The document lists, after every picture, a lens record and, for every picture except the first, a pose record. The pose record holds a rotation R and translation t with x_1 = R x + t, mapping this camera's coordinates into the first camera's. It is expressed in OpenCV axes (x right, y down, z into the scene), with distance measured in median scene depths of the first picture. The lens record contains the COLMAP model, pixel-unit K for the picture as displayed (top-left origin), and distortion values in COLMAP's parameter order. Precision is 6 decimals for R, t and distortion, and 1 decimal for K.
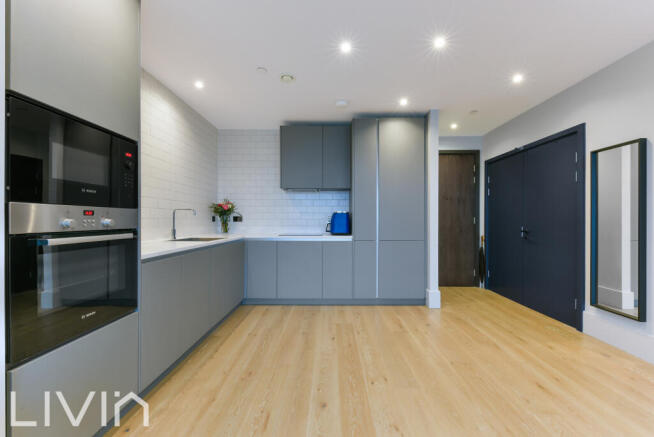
lens RADIAL K [[249.5, 0, 333.5], [0, 249.5, 220.4], [0, 0, 1]] dist [0.000817, -0.001787]
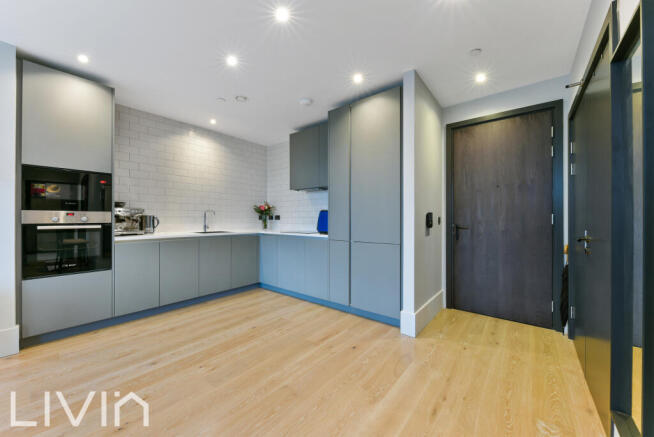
lens RADIAL K [[249.5, 0, 332.3], [0, 249.5, 217.2], [0, 0, 1]] dist [0.000817, -0.001787]
pose [[0.782826, -0.004751, -0.622223, 0.703594], [-0.000861, 0.999962, -0.008719, 0.003261], [0.622240, 0.007361, 0.782792, 0.271006]]
